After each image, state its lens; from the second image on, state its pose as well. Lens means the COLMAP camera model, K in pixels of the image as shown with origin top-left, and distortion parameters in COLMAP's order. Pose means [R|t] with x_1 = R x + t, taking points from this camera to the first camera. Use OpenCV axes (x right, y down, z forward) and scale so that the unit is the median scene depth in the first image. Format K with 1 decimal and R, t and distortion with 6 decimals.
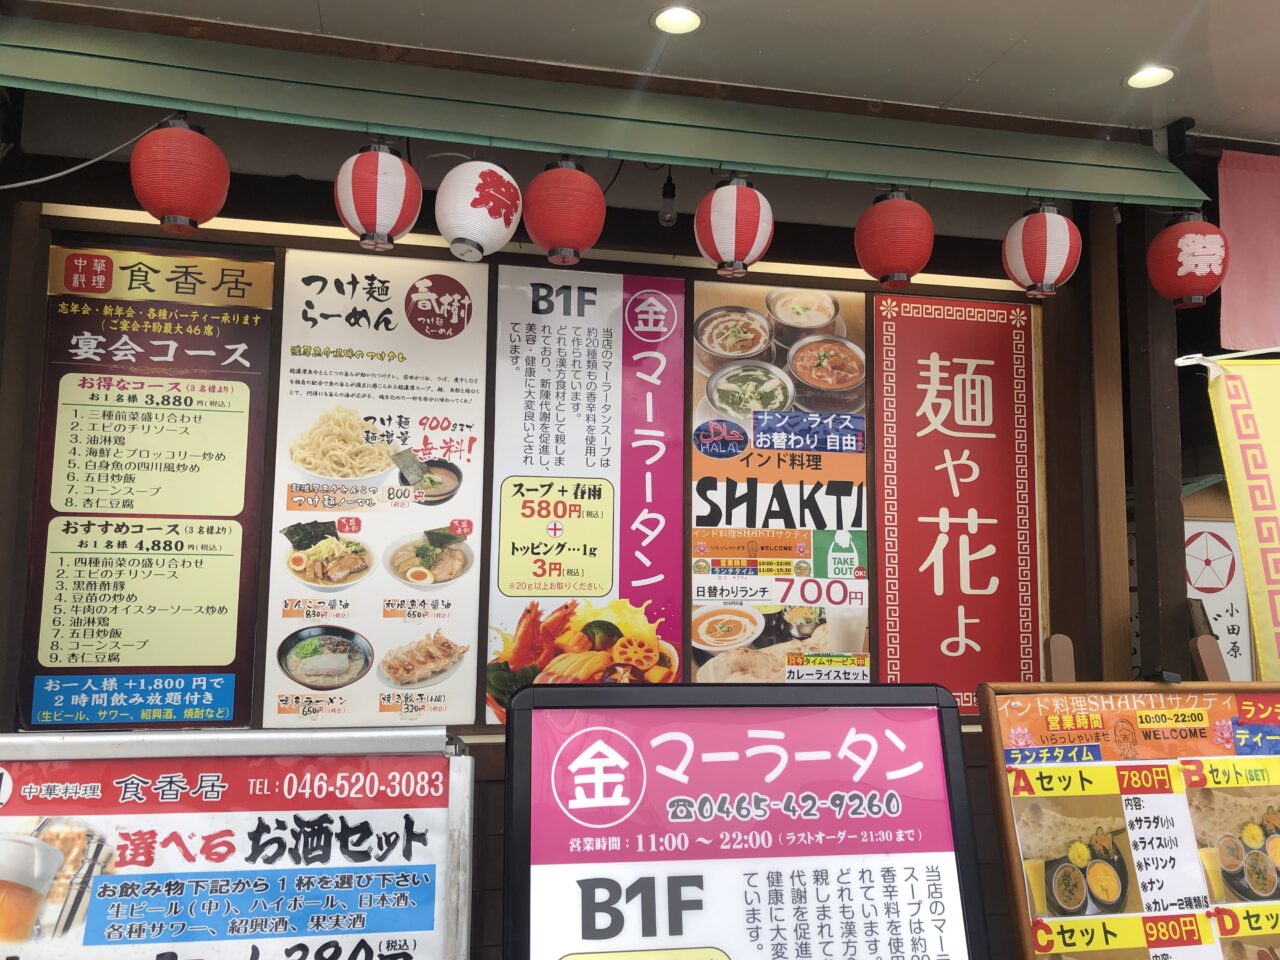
lens RADIAL K [[1029.2, 0, 636.1], [0, 1029.2, 483.3], [0, 0, 1]] dist [-0.011790, -0.005385]
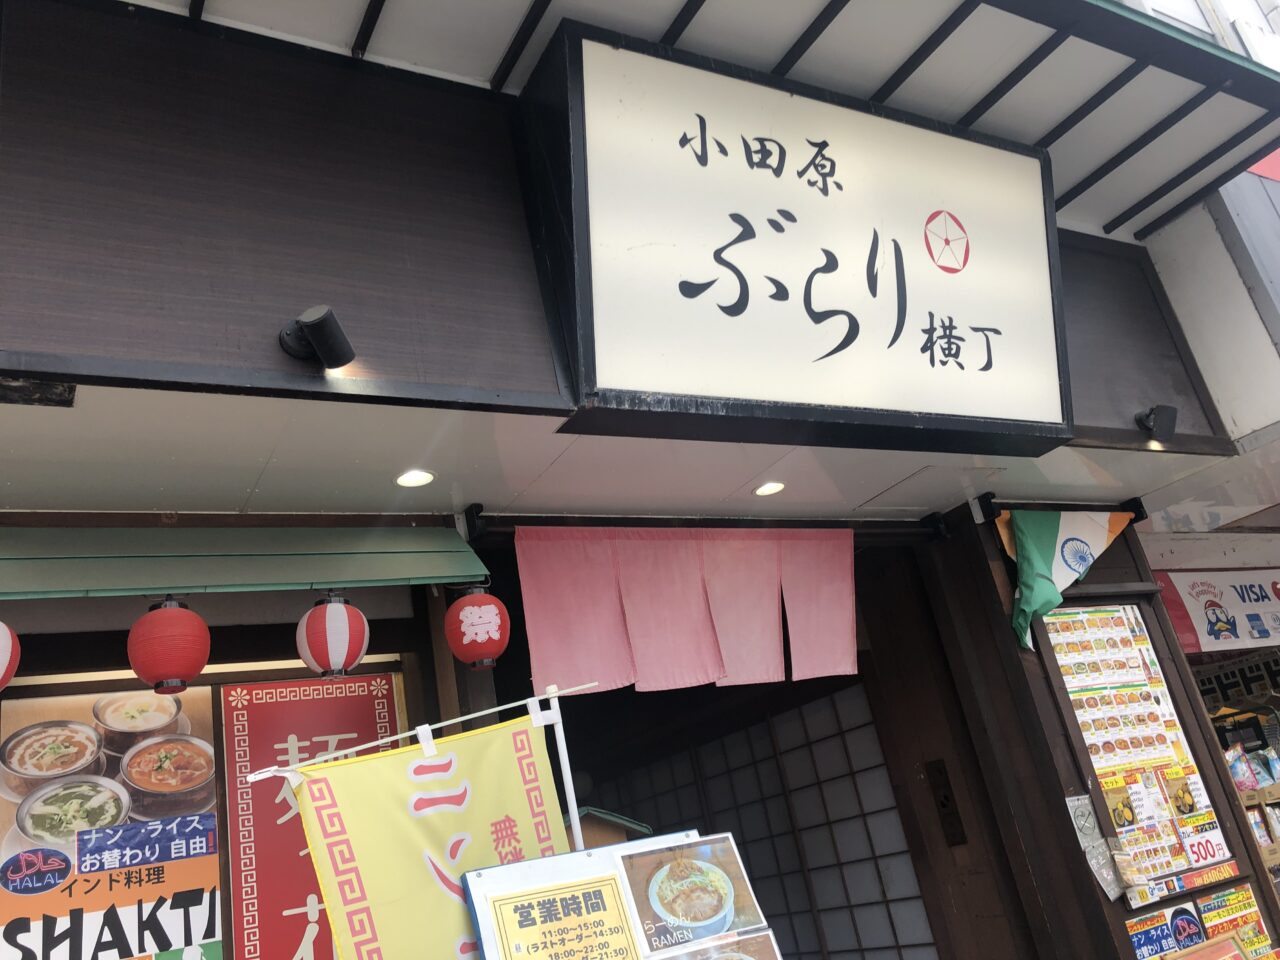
lens RADIAL K [[1029.2, 0, 640.5], [0, 1029.2, 481.1], [0, 0, 1]] dist [-0.011790, -0.005385]
pose [[0.916318, -0.057302, 0.396331, 0.230559], [0.181177, 0.941944, -0.282695, -0.015167], [-0.357123, 0.330844, 0.873502, -0.092437]]
